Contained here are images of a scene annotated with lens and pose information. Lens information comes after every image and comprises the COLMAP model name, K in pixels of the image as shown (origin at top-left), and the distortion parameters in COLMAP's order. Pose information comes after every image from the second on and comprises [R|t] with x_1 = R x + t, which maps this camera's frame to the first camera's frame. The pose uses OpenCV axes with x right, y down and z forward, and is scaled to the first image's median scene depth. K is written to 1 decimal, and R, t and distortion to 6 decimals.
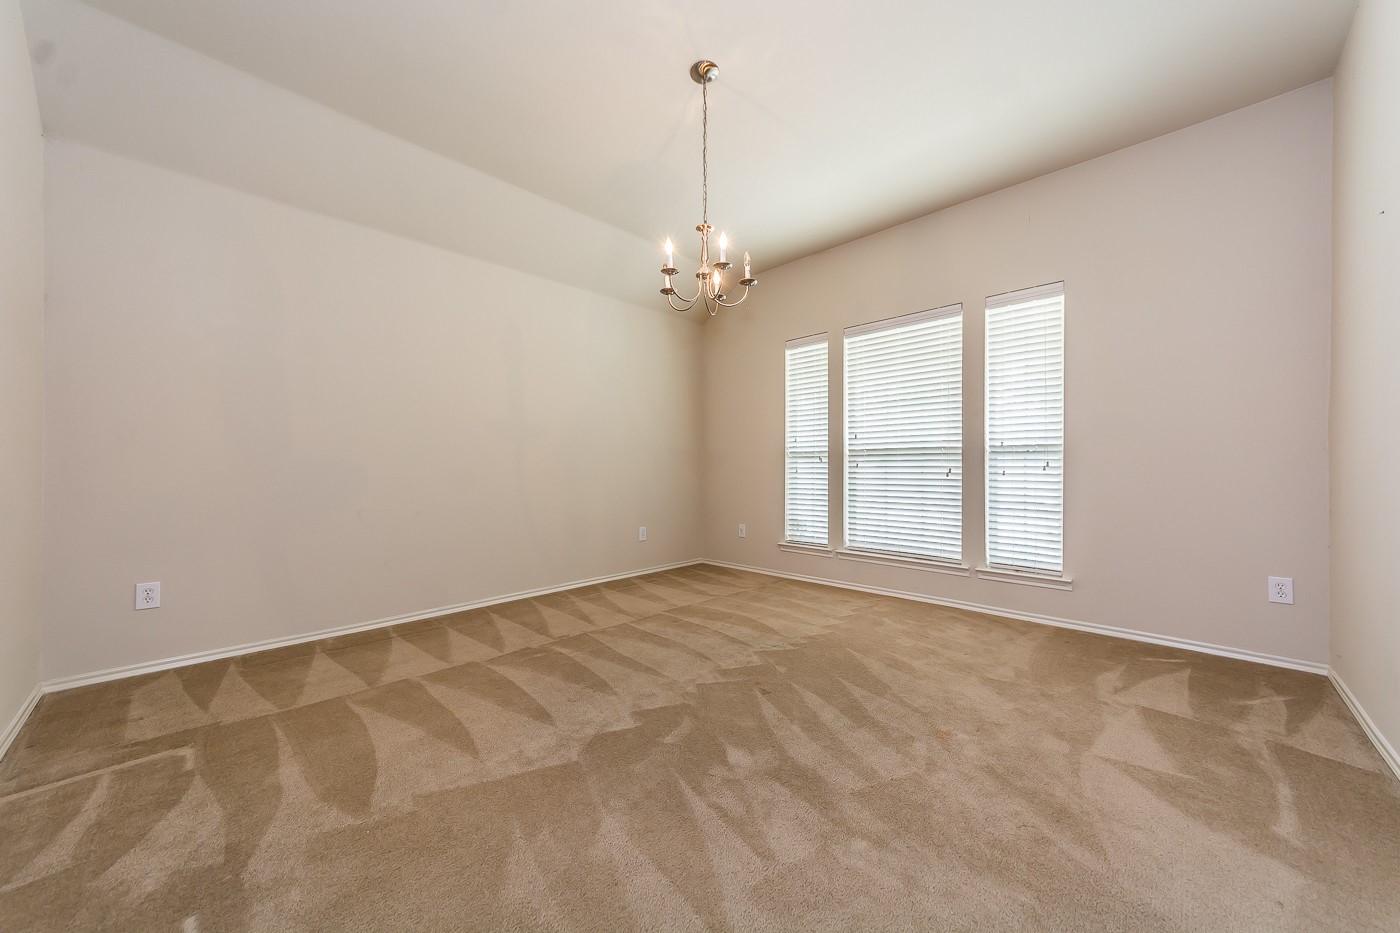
lens RADIAL K [[508.2, 0, 706.1], [0, 508.2, 465.0], [0, 0, 1]] dist [0.001411, 0.000010]
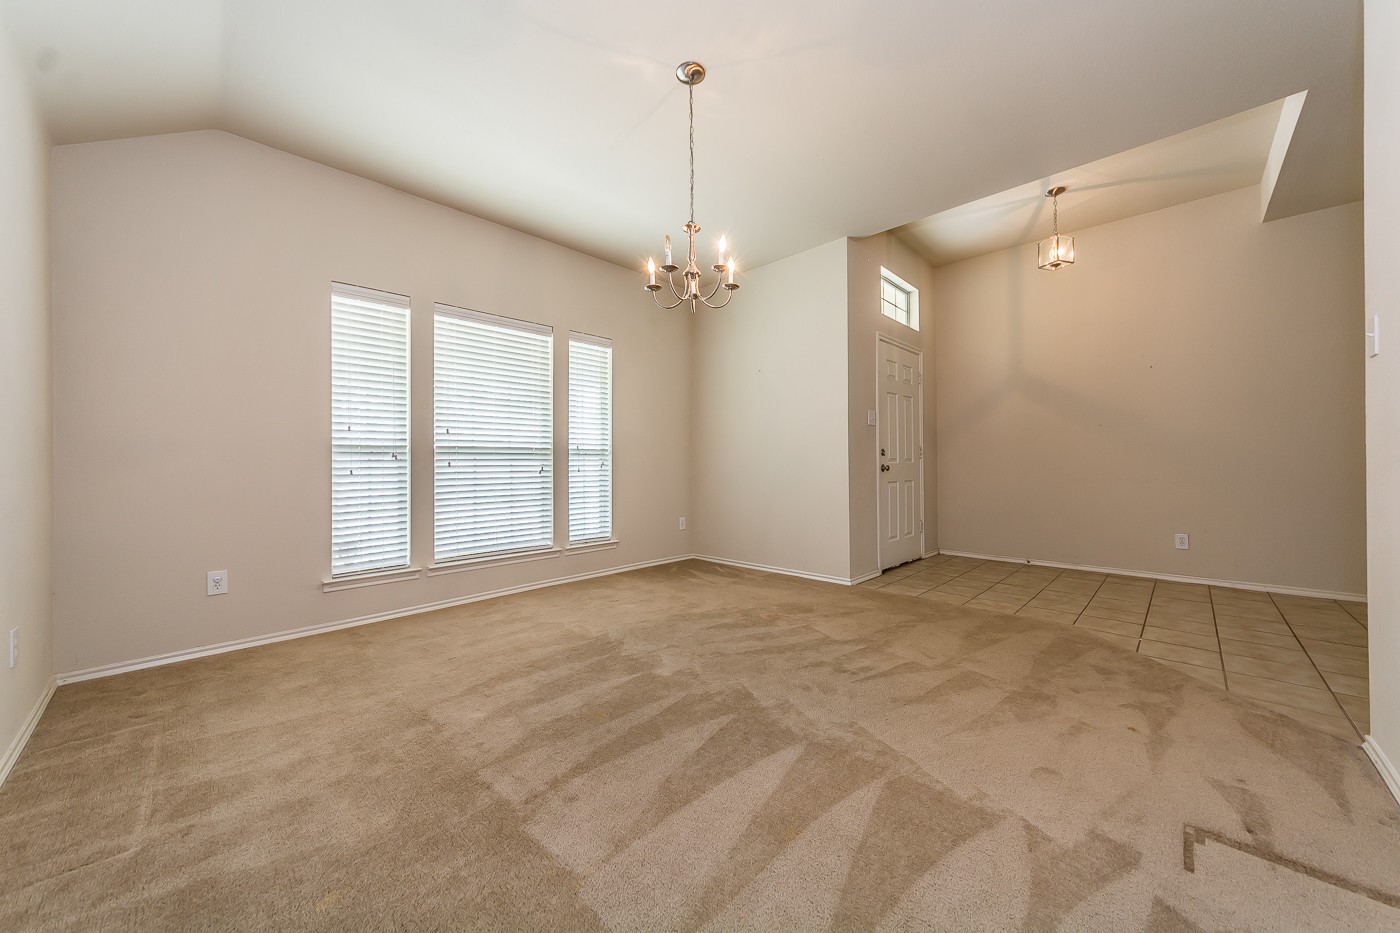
lens RADIAL K [[501.4, 0, 708.3], [0, 501.4, 464.2], [0, 0, 1]] dist [0.001062, -0.000026]
pose [[-0.013027, 0.004399, 0.999905, -0.653171], [0.004134, 0.999982, -0.004345, 0.007178], [-0.999907, 0.004077, -0.013045, 0.641097]]
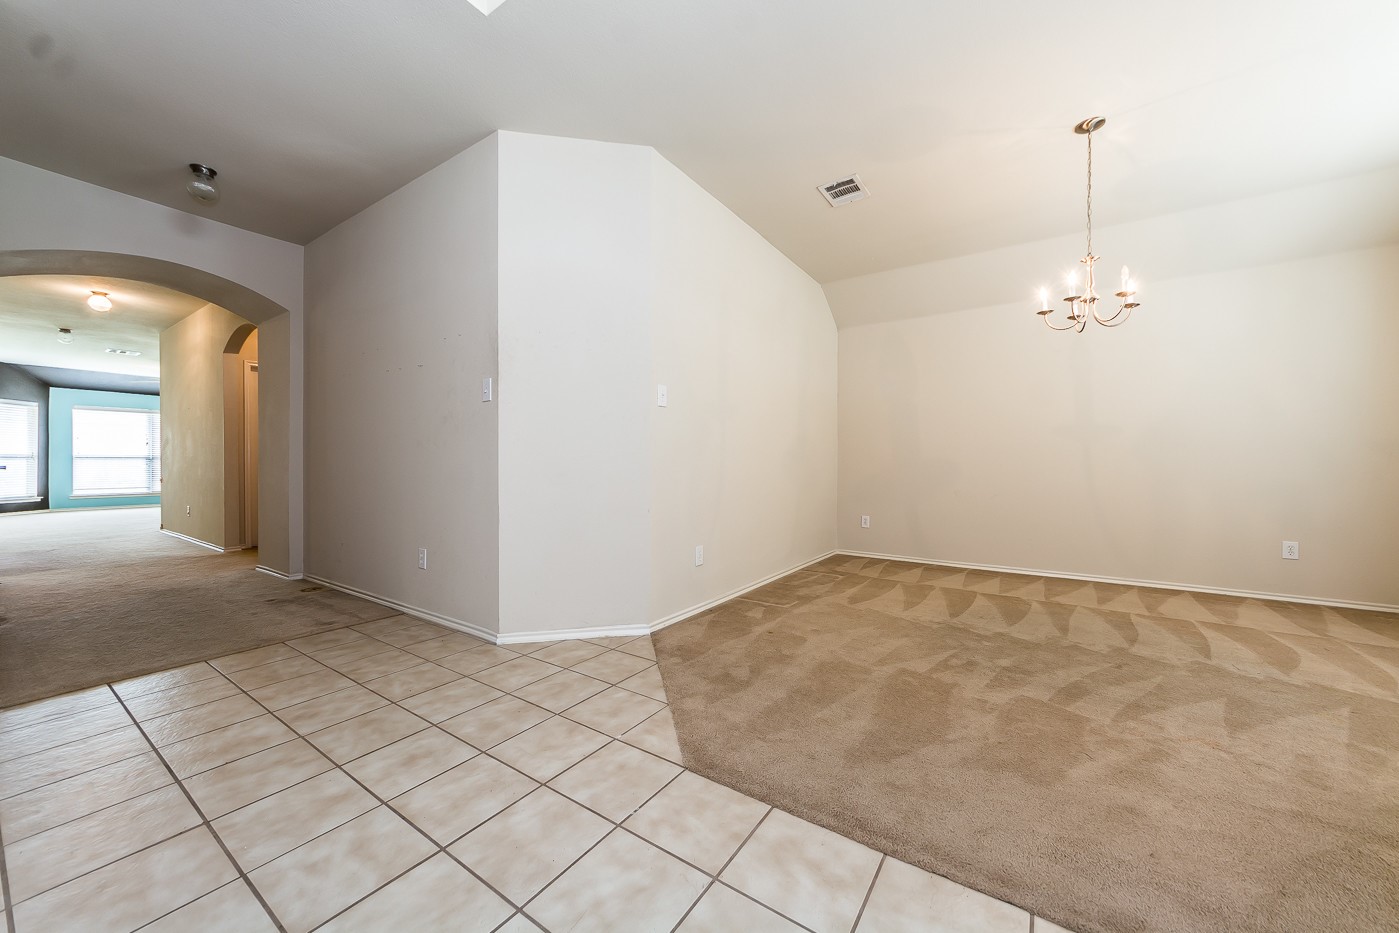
lens RADIAL K [[507.9, 0, 705.6], [0, 507.9, 465.0], [0, 0, 1]] dist [0.001411, 0.000010]
pose [[0.176607, 0.005787, -0.984264, 0.649427], [-0.001500, 0.999983, 0.005610, 0.000421], [0.984280, 0.000486, 0.176613, -0.048217]]
